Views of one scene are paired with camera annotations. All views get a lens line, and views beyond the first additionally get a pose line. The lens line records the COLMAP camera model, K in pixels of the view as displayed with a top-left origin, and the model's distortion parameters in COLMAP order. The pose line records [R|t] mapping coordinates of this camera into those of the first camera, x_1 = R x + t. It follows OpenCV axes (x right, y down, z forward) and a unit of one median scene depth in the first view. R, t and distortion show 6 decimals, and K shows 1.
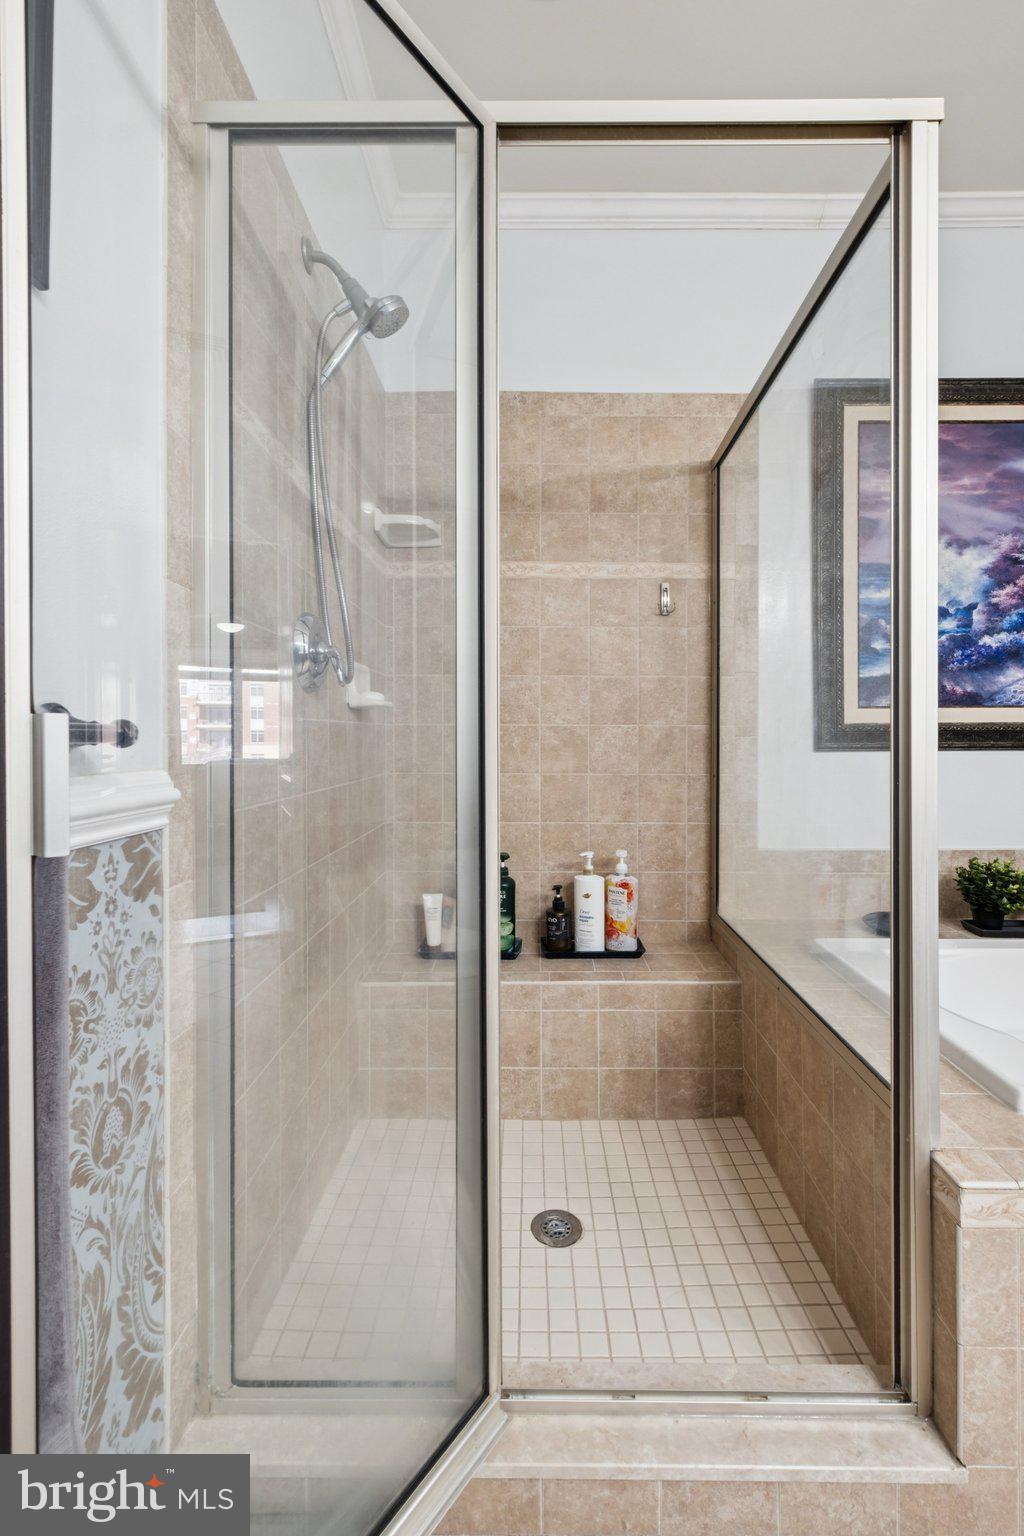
lens RADIAL K [[670.3, 0, 515.1], [0, 670.3, 755.1], [0, 0, 1]] dist [-0.009262, -0.001149]
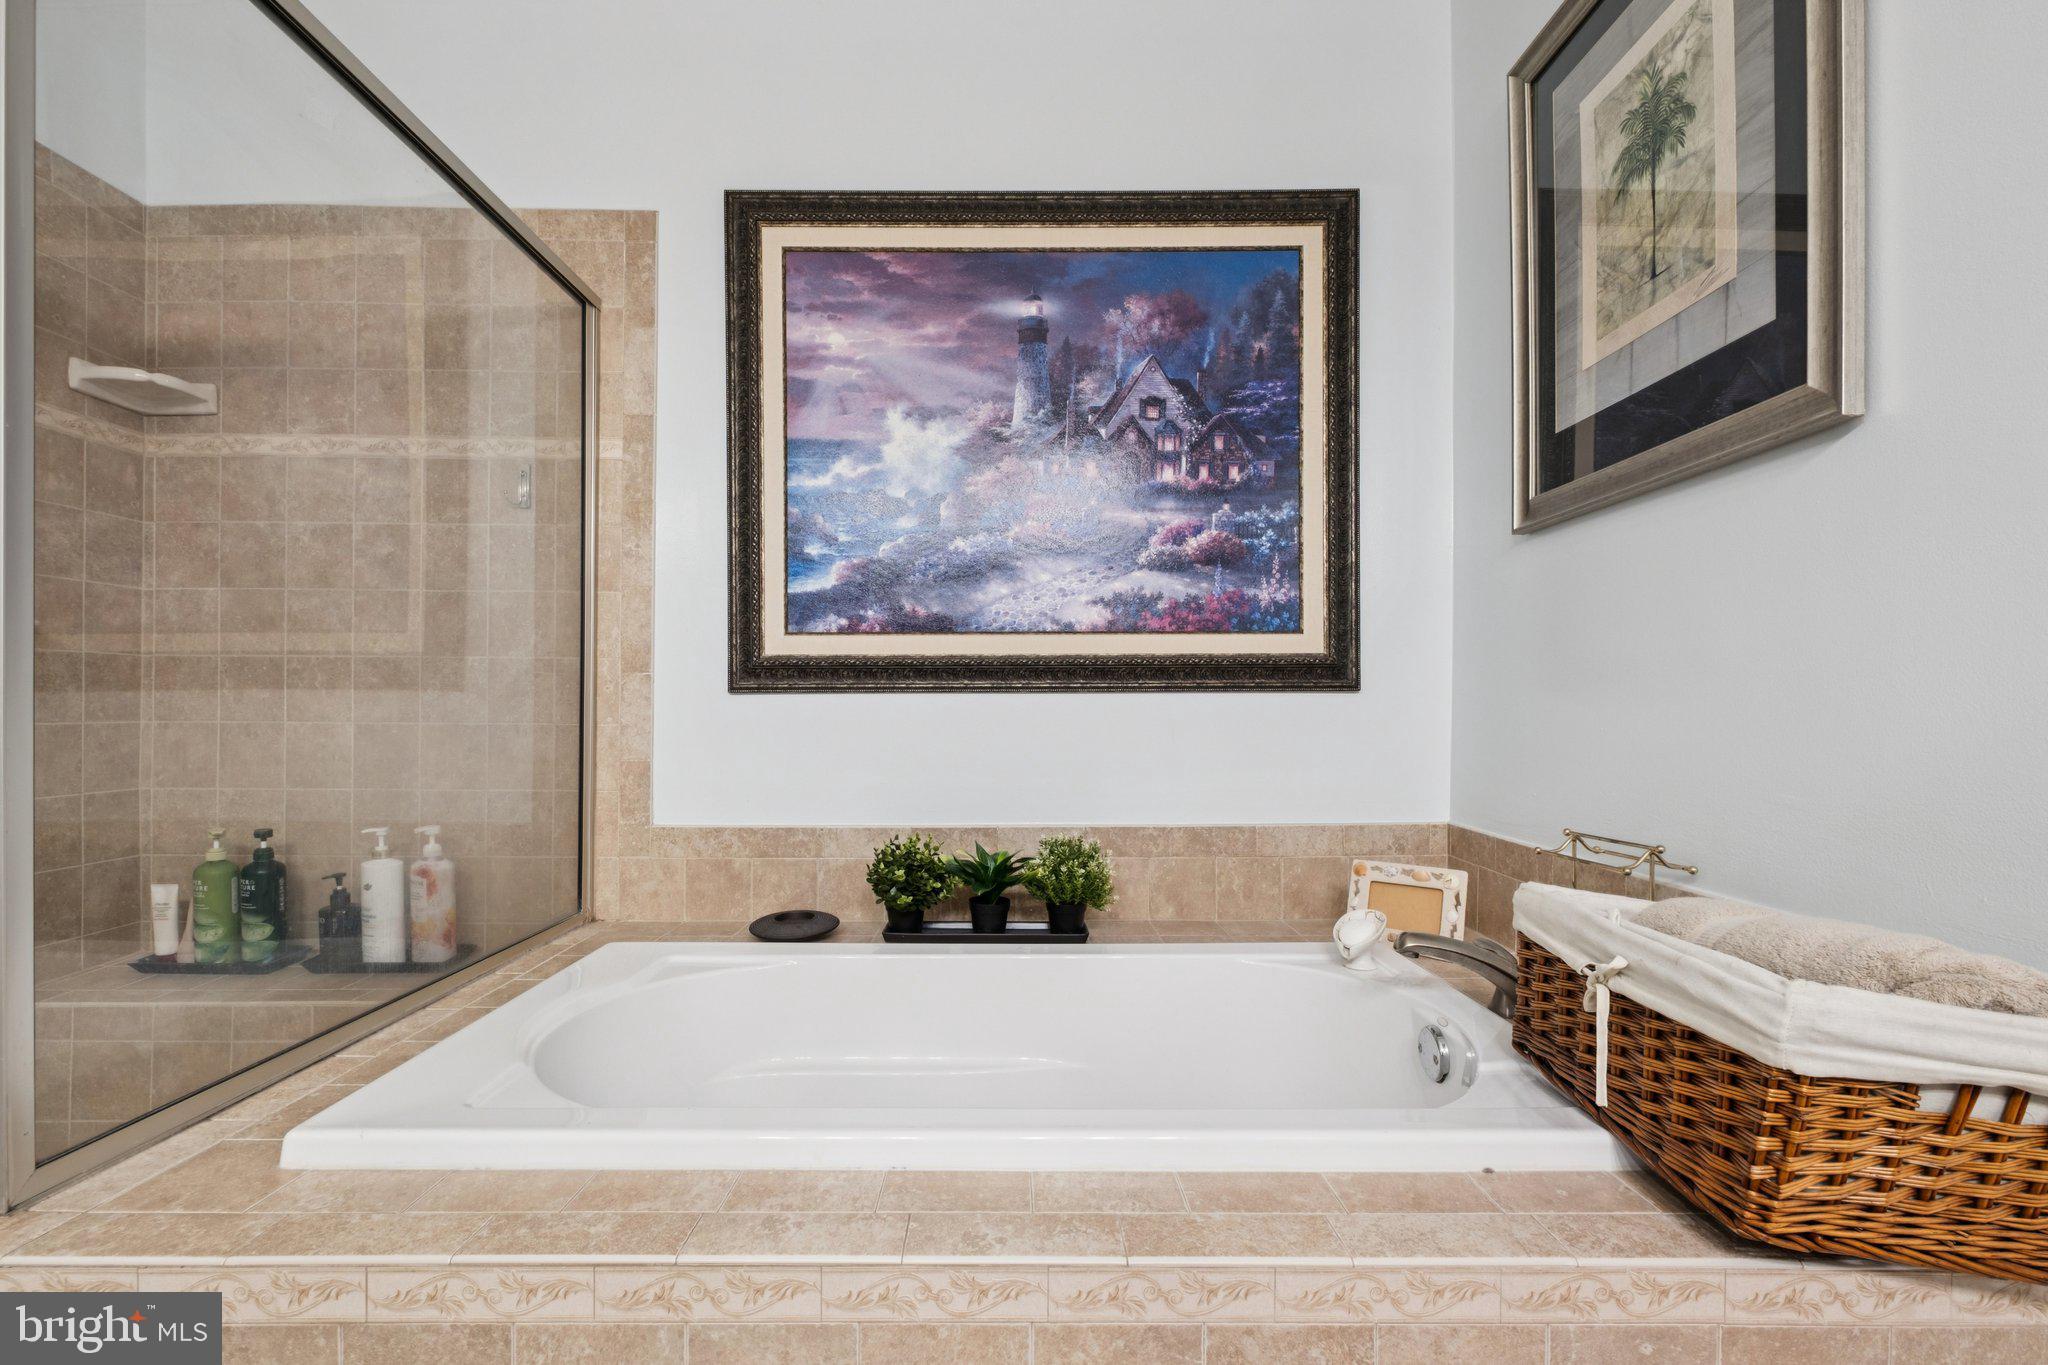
lens RADIAL K [[893.7, 0, 1028.4], [0, 893.7, 696.6], [0, 0, 1]] dist [-0.009262, -0.001149]
pose [[0.999801, 0.003648, 0.019613, 0.765353], [-0.003615, 0.999992, -0.001707, -0.001244], [-0.019619, 0.001636, 0.999806, 0.005552]]
